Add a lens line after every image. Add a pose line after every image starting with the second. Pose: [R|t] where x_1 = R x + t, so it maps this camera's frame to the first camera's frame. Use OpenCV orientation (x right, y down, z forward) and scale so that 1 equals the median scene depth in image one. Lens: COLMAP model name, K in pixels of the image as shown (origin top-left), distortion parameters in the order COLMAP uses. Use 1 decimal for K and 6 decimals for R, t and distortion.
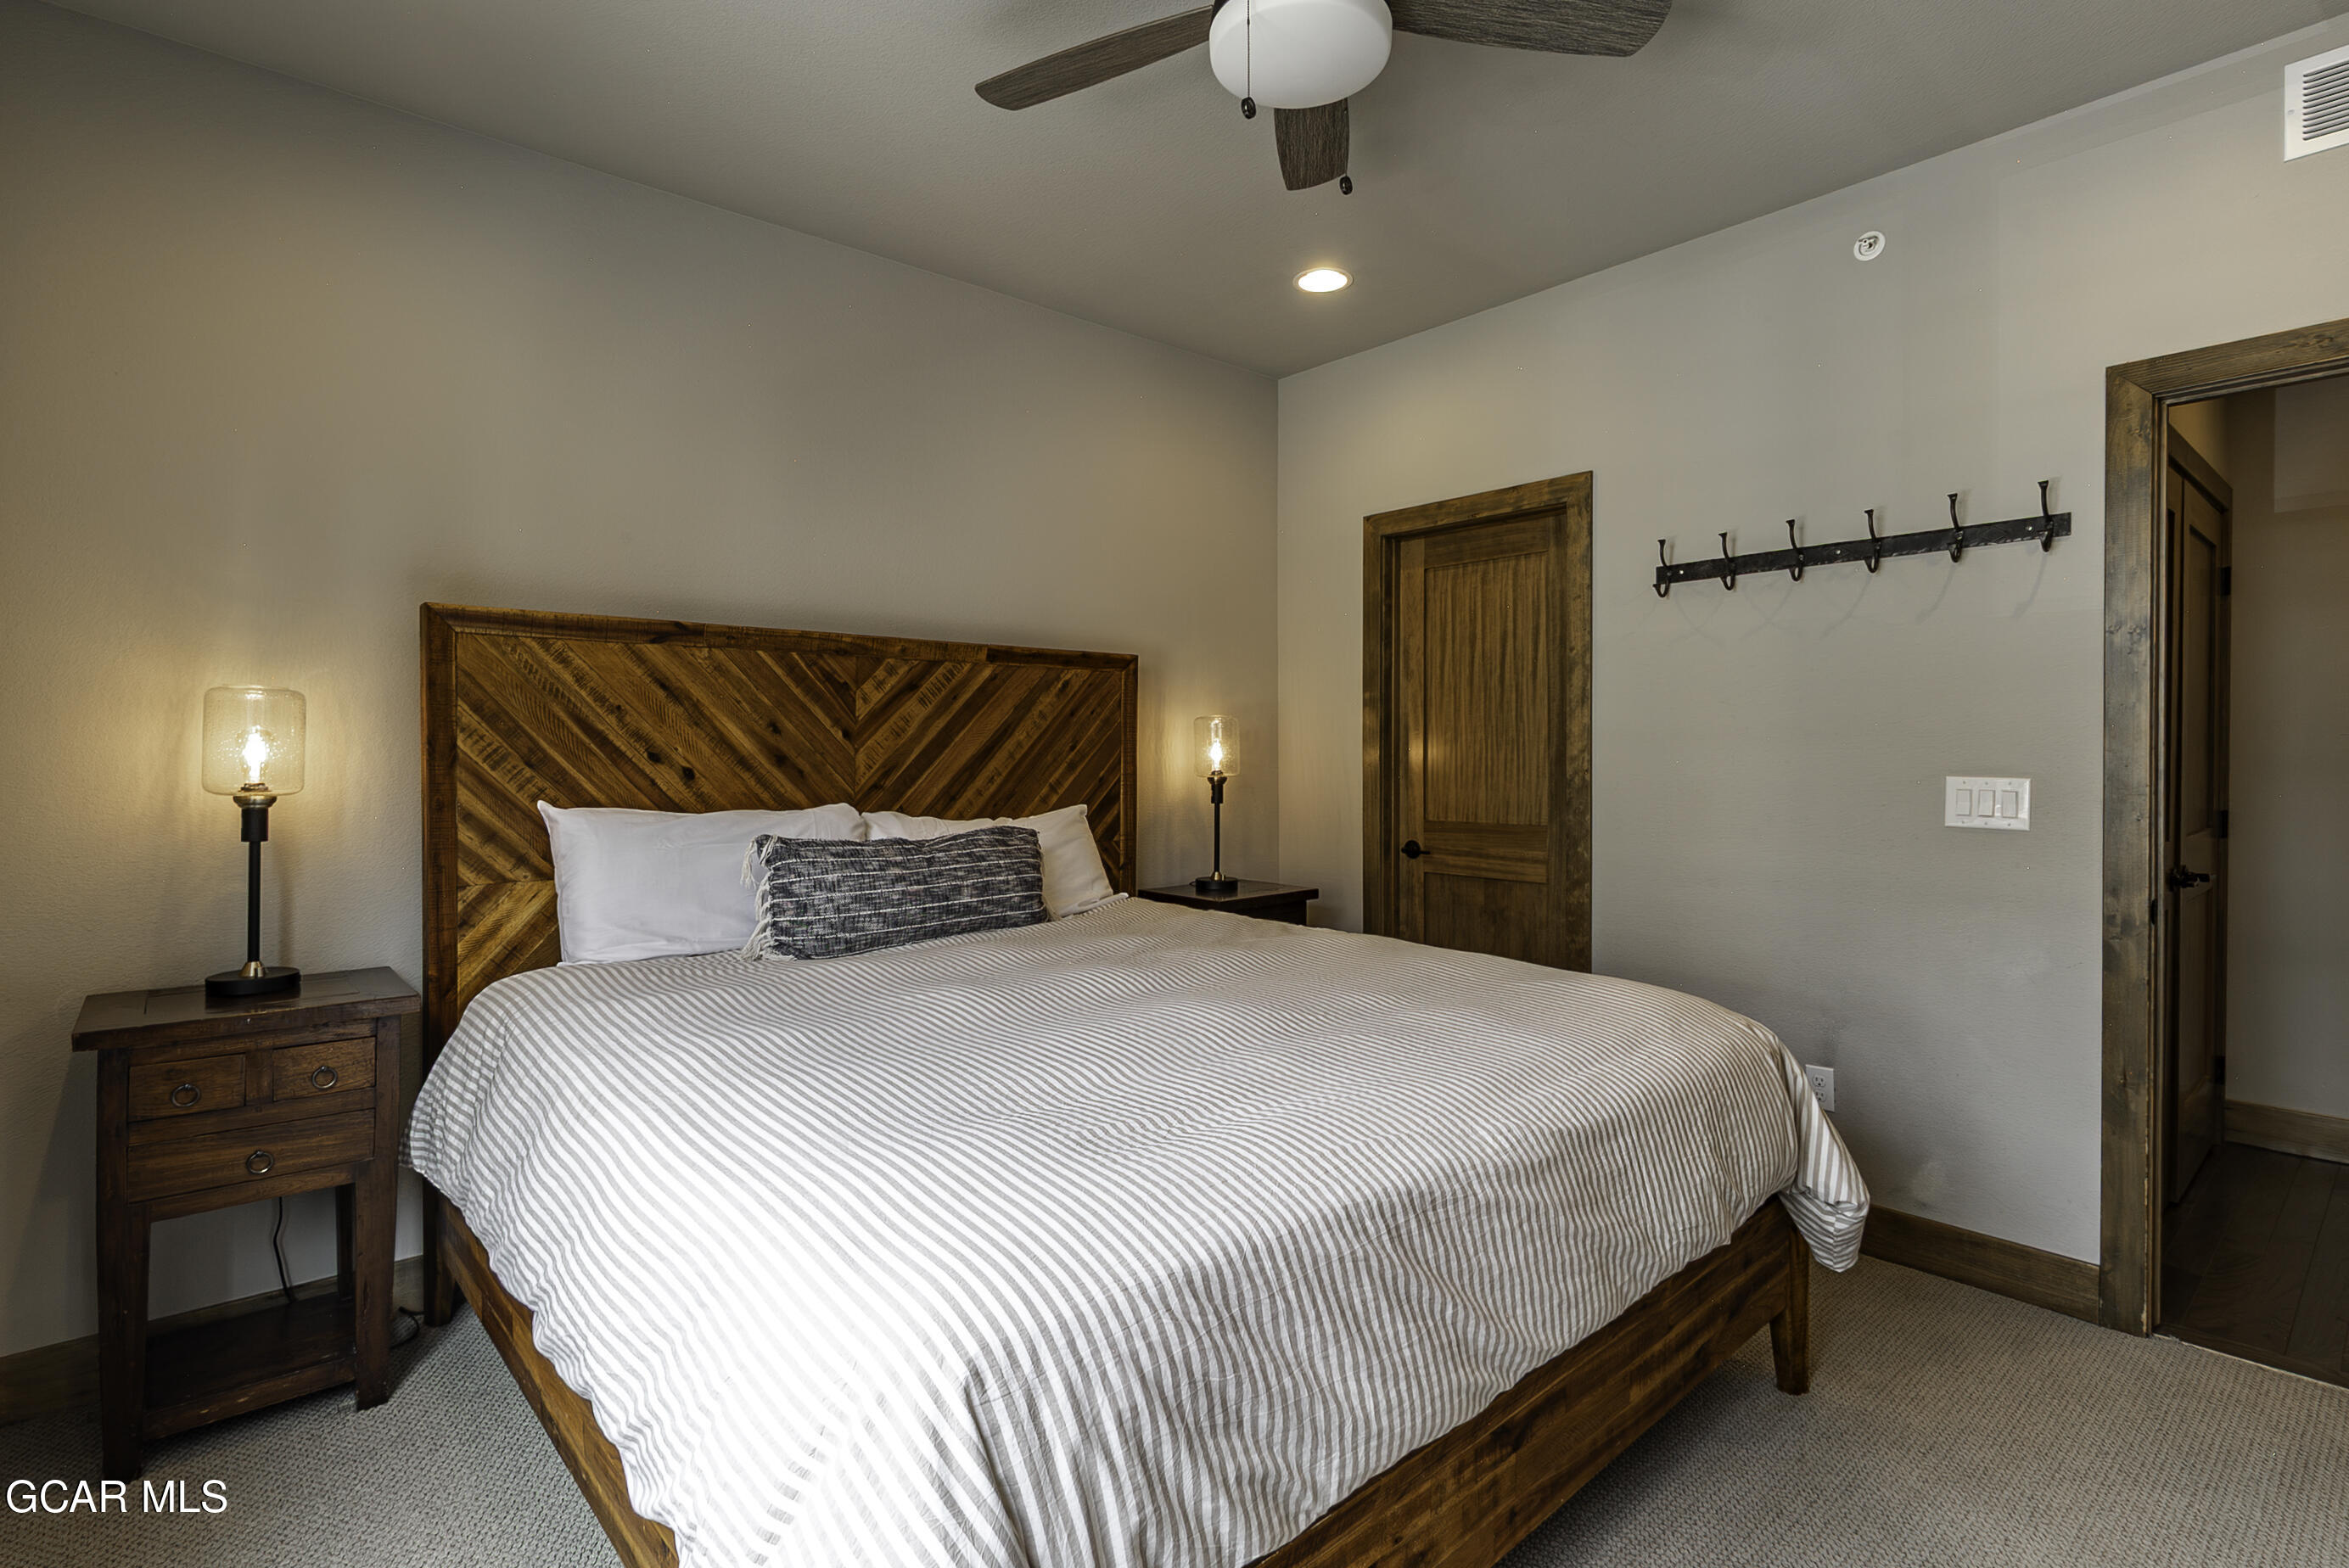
lens RADIAL K [[1095.7, 0, 1129.2], [0, 1095.7, 769.3], [0, 0, 1]] dist [-0.013333, 0.002167]
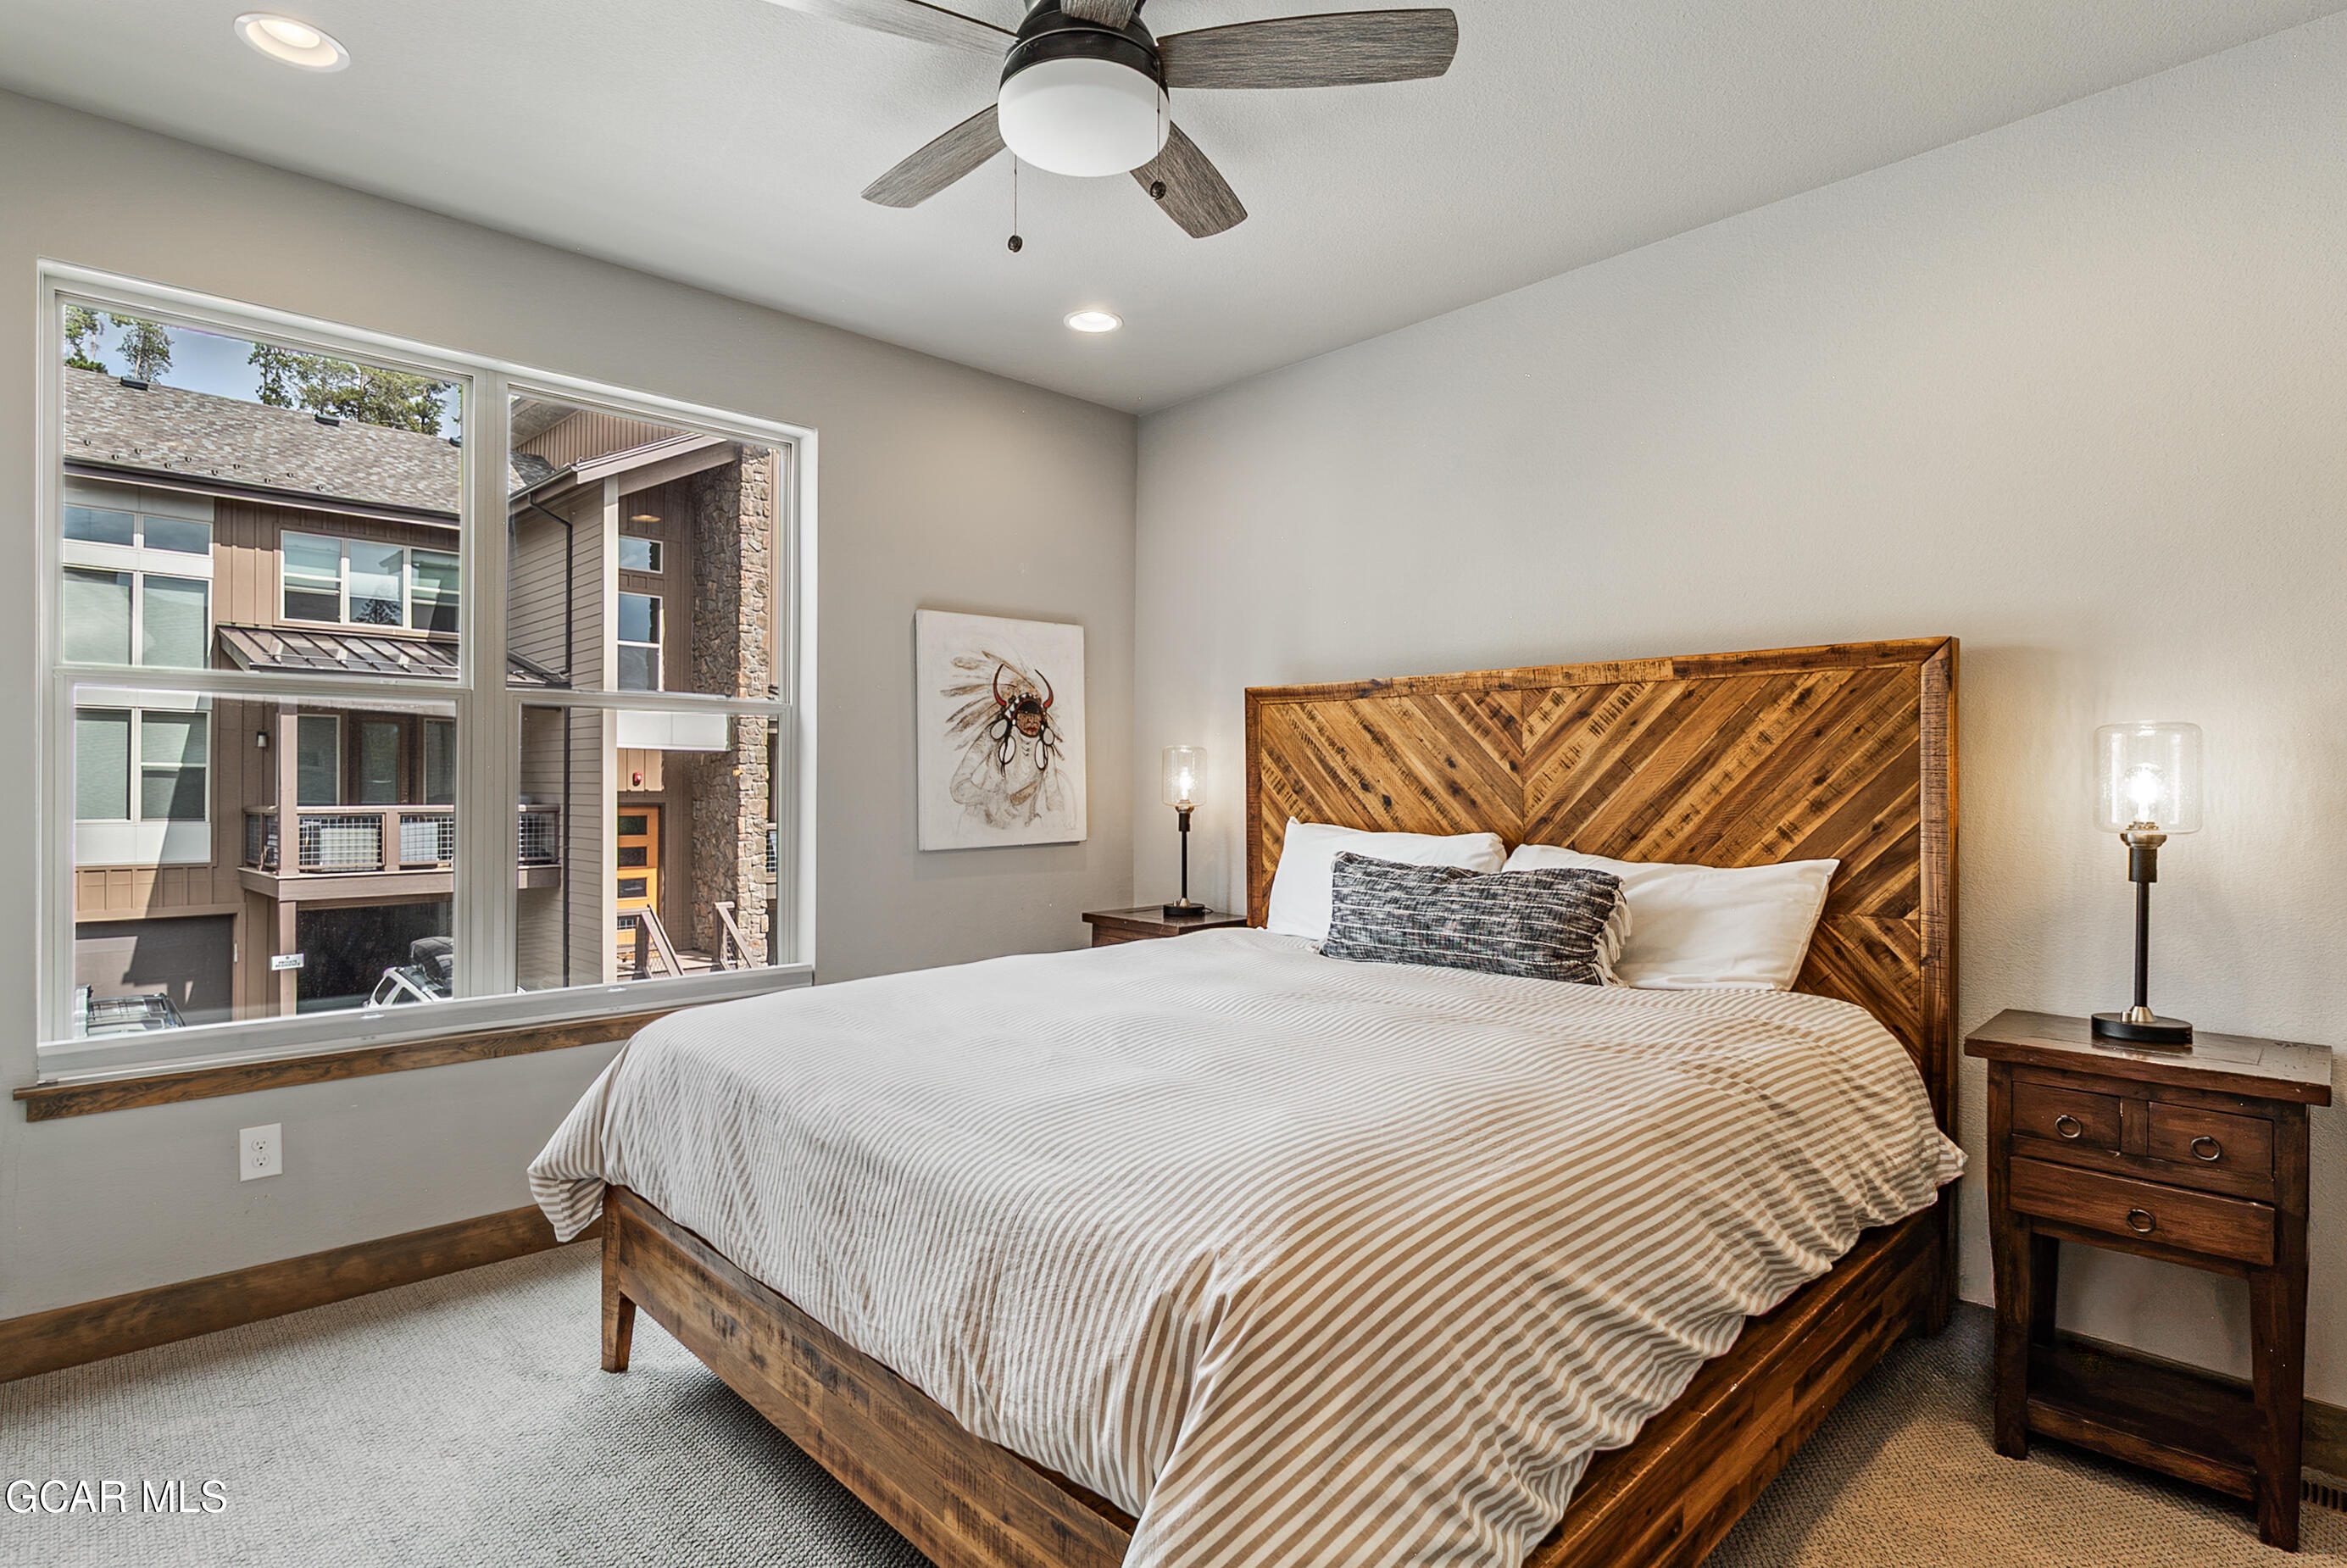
lens RADIAL K [[1094.8, 0, 1178.7], [0, 1094.8, 778.6], [0, 0, 1]] dist [-0.013333, 0.002167]
pose [[0.093217, -0.003704, -0.995639, 0.729134], [-0.022033, 0.999741, -0.005782, -0.008168], [0.995402, 0.022475, 0.093111, 0.594893]]
